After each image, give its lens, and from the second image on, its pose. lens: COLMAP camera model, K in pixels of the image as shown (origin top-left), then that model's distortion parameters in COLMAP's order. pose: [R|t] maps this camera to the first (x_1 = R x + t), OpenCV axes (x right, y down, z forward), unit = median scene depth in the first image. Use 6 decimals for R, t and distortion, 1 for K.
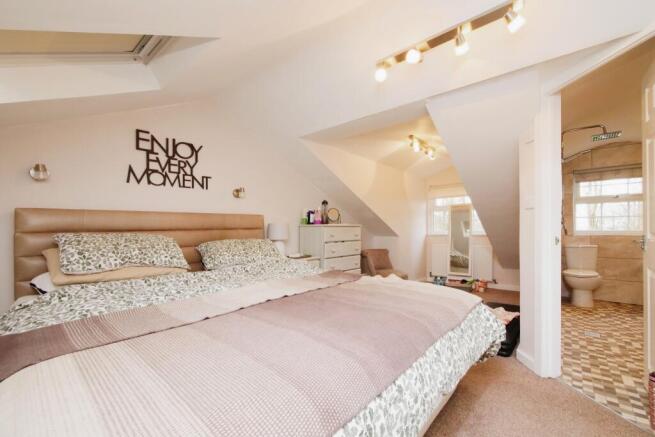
lens RADIAL K [[273.1, 0, 328.6], [0, 273.1, 222.6], [0, 0, 1]] dist [-0.001528, -0.000566]
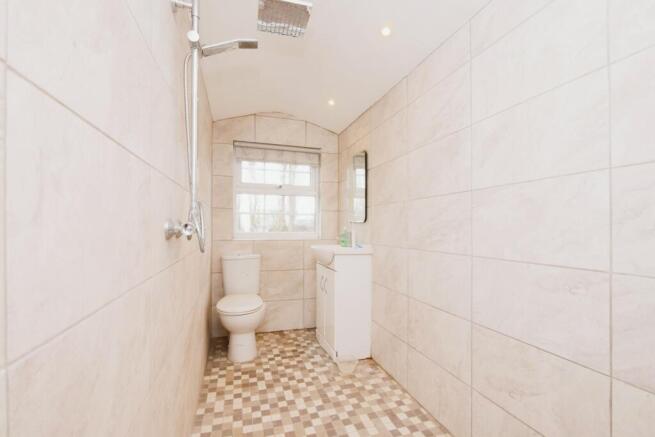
lens RADIAL K [[273.1, 0, 327.5], [0, 273.1, 222.1], [0, 0, 1]] dist [-0.001528, -0.000566]
pose [[0.506769, 0.006399, 0.862058, 0.484192], [-0.003524, 0.999979, -0.005351, 0.004814], [-0.862075, -0.000326, 0.506781, 0.511271]]
